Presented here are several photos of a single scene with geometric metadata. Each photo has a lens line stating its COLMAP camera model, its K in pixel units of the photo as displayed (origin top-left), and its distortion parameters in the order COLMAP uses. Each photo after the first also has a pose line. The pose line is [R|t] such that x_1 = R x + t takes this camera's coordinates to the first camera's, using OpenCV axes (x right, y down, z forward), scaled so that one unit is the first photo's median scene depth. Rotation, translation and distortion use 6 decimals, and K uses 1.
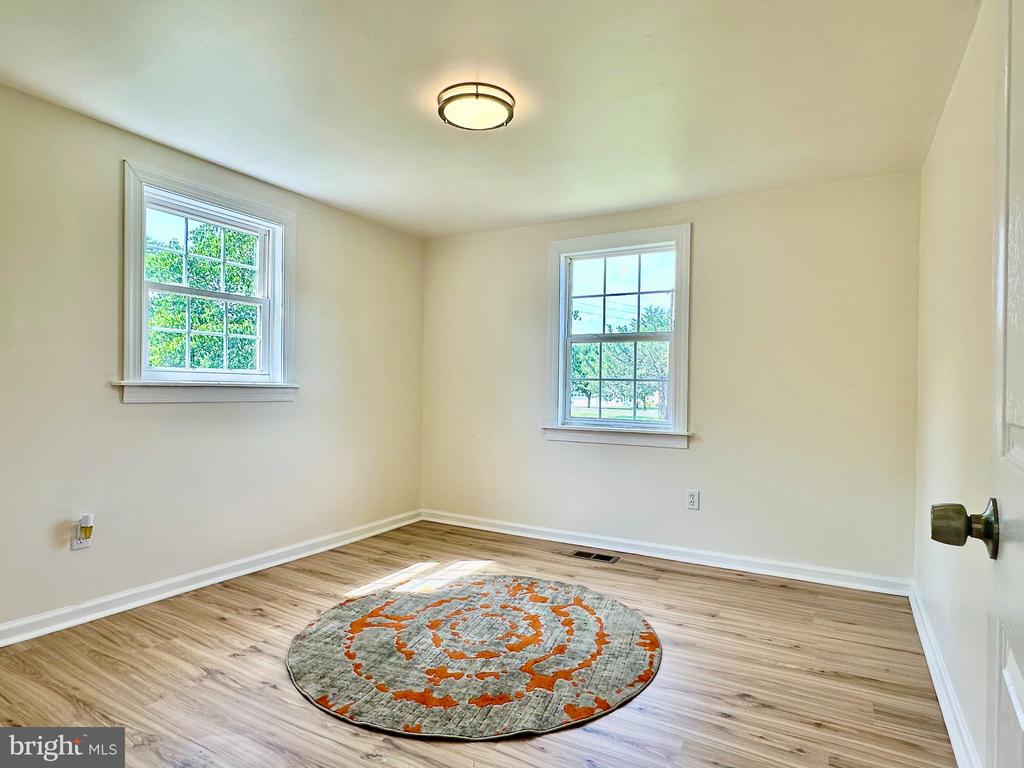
lens RADIAL K [[580.2, 0, 512.0], [0, 580.2, 384.0], [0, 0, 1]] dist [-0.001164, -0.000156]
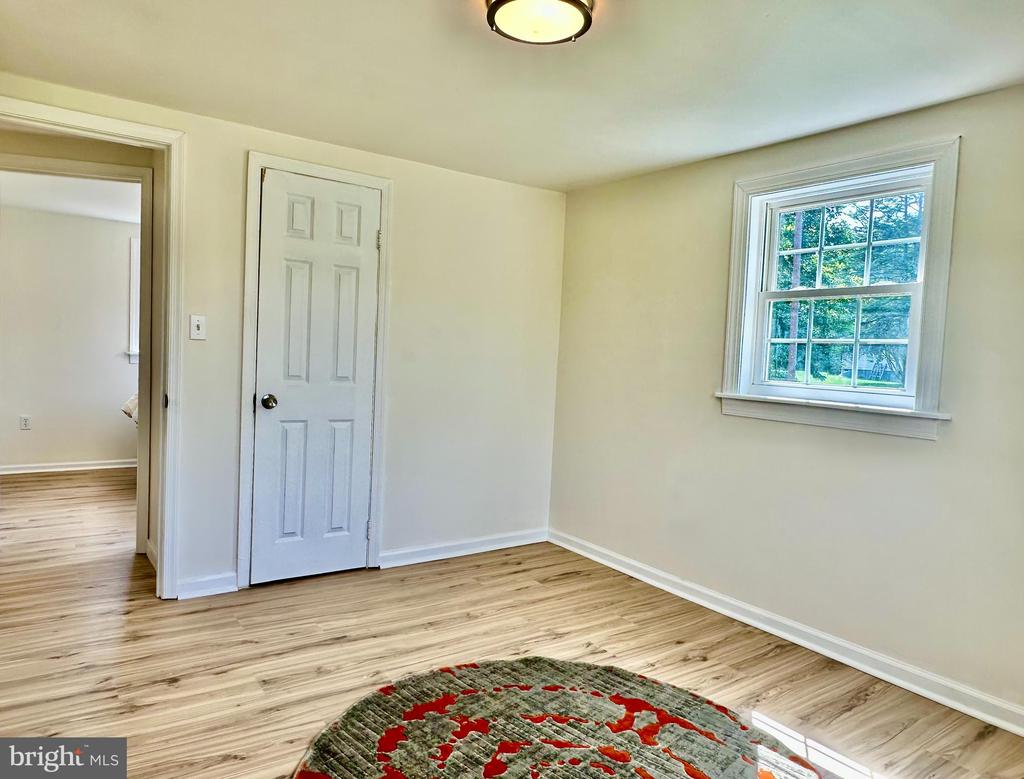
lens RADIAL K [[699.6, 0, 511.9], [0, 699.6, 369.6], [0, 0, 1]] dist [0.021997, -0.001105]
pose [[-0.414486, -0.016232, -0.909911, 0.665065], [-0.052685, 0.998592, 0.006186, -0.036400], [0.908529, 0.050502, -0.414757, 1.182286]]
